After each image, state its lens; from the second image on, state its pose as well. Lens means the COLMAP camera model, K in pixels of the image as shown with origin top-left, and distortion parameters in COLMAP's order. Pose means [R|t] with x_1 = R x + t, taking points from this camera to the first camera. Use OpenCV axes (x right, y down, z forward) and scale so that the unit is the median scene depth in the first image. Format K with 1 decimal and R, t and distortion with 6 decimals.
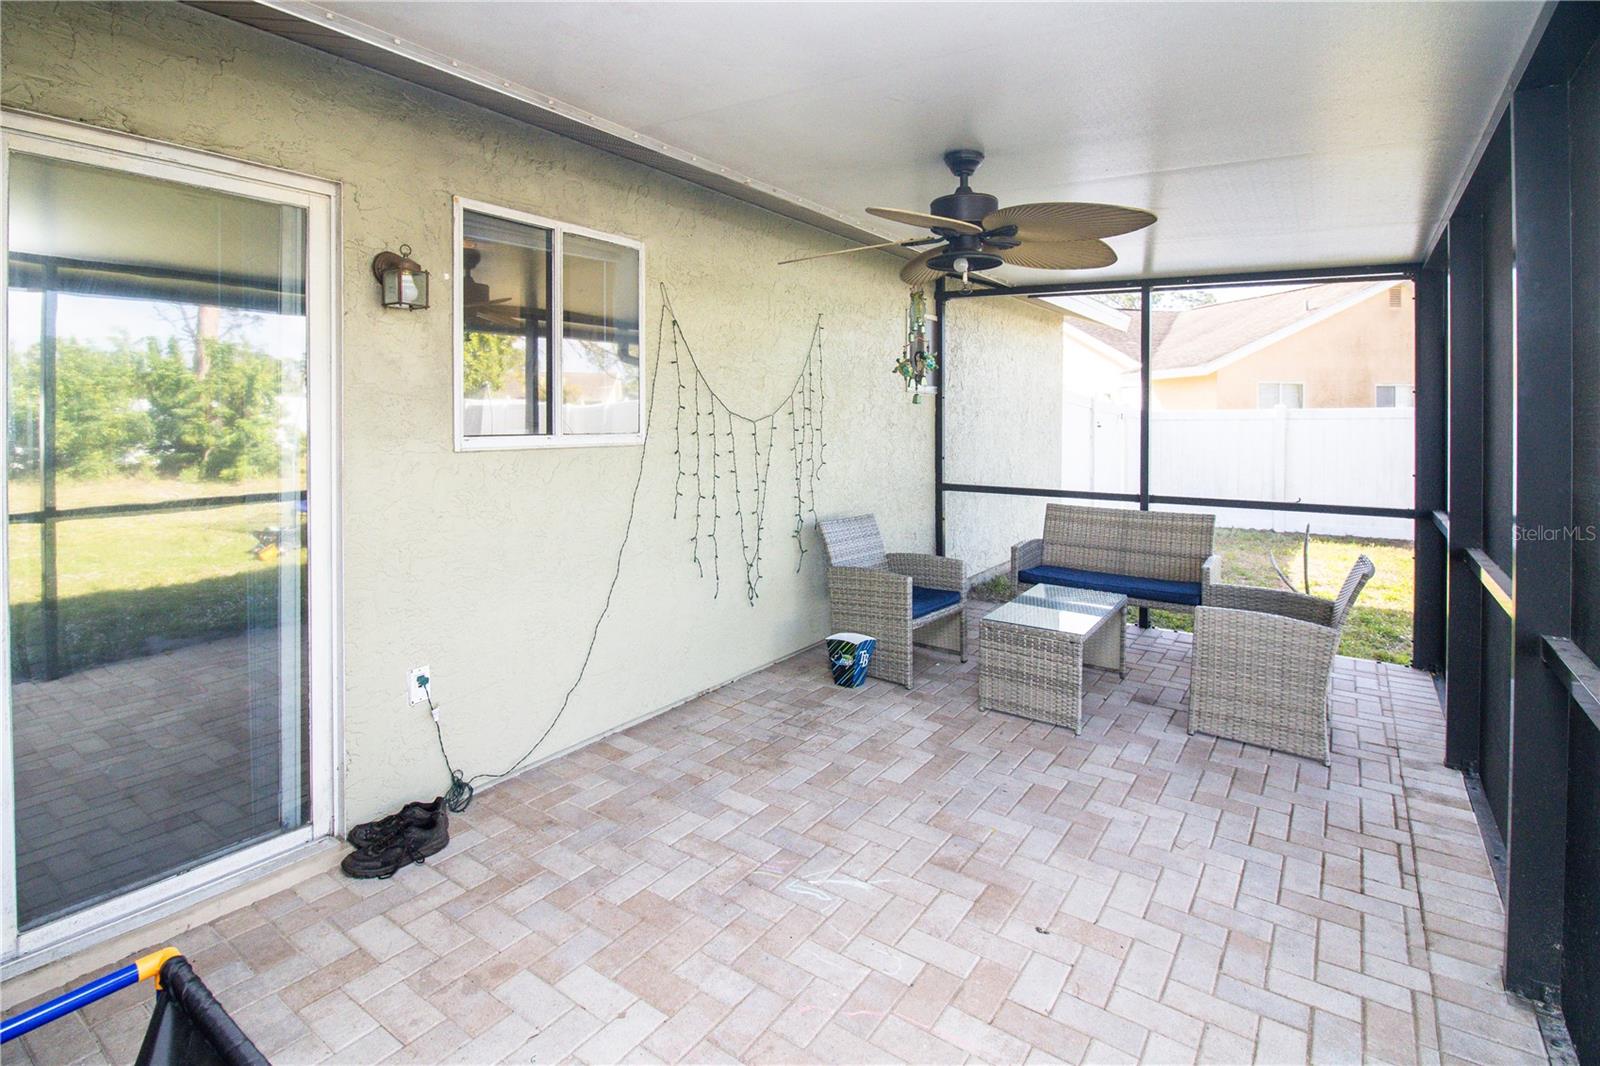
lens RADIAL K [[750.4, 0, 809.9], [0, 750.4, 420.4], [0, 0, 1]] dist [-0.001339, -0.010188]
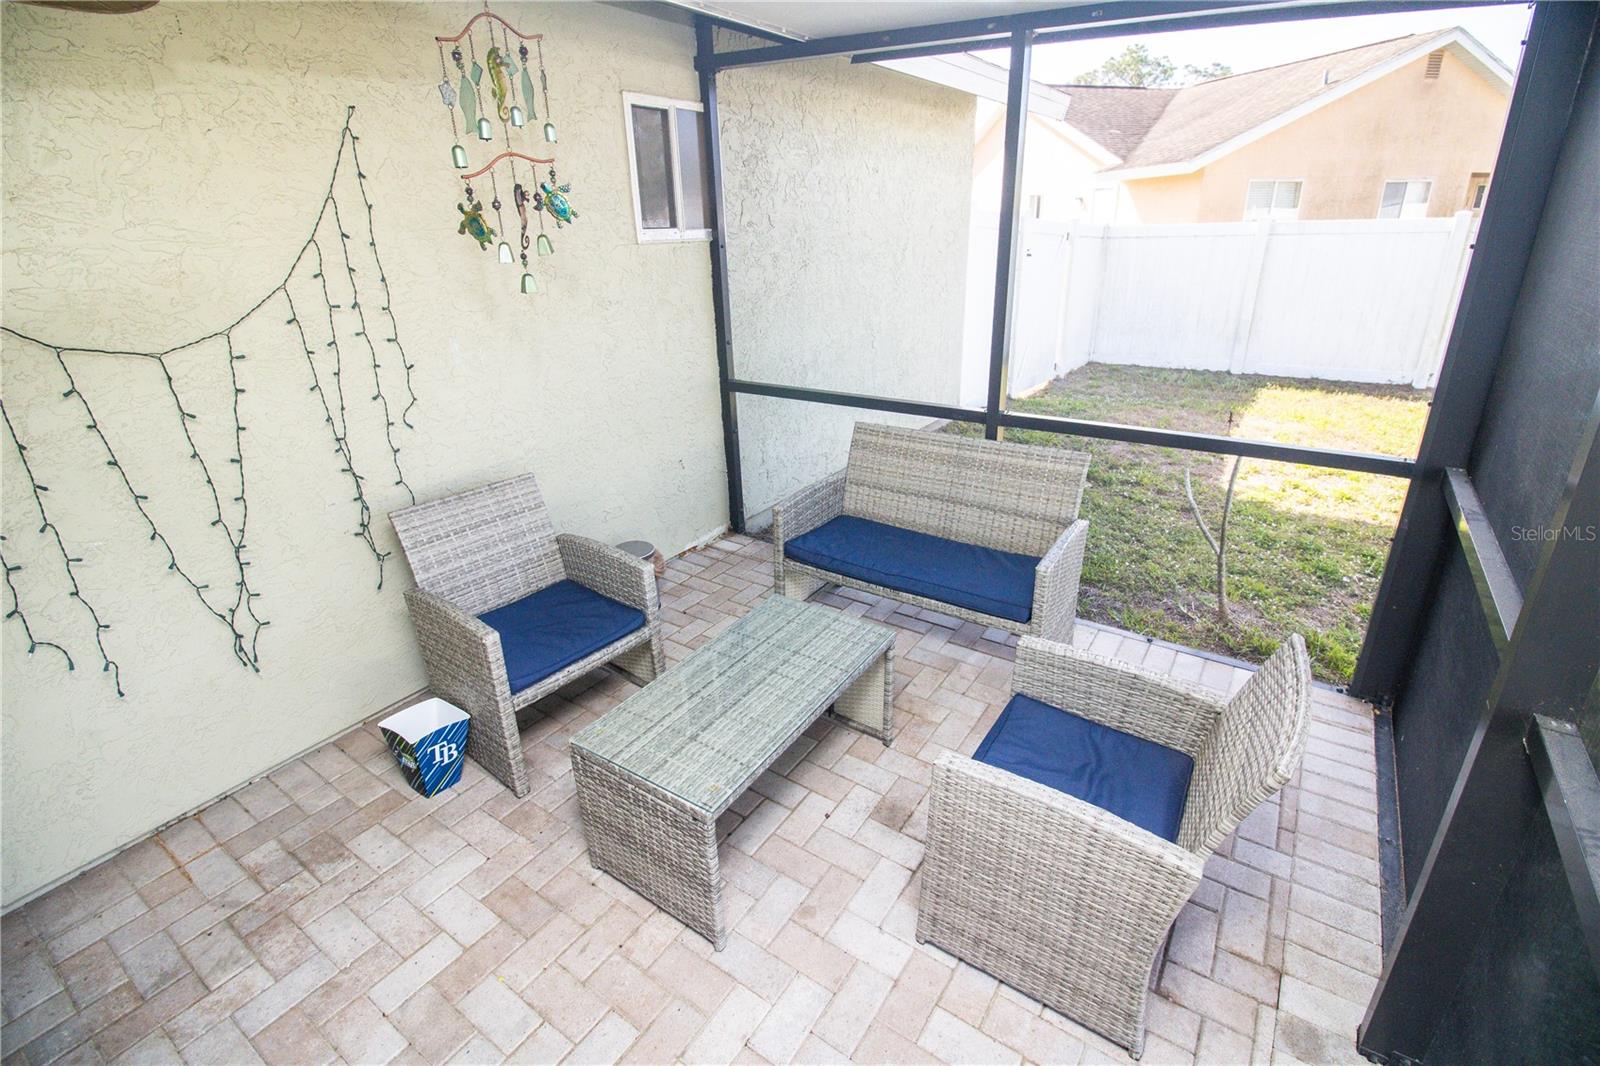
lens RADIAL K [[750.4, 0, 792.7], [0, 750.4, 527.0], [0, 0, 1]] dist [-0.001339, -0.010188]
pose [[0.999321, -0.035055, 0.011309, 0.296156], [0.028499, 0.930354, 0.365554, -0.053337], [-0.023336, -0.364984, 0.930721, 0.420874]]
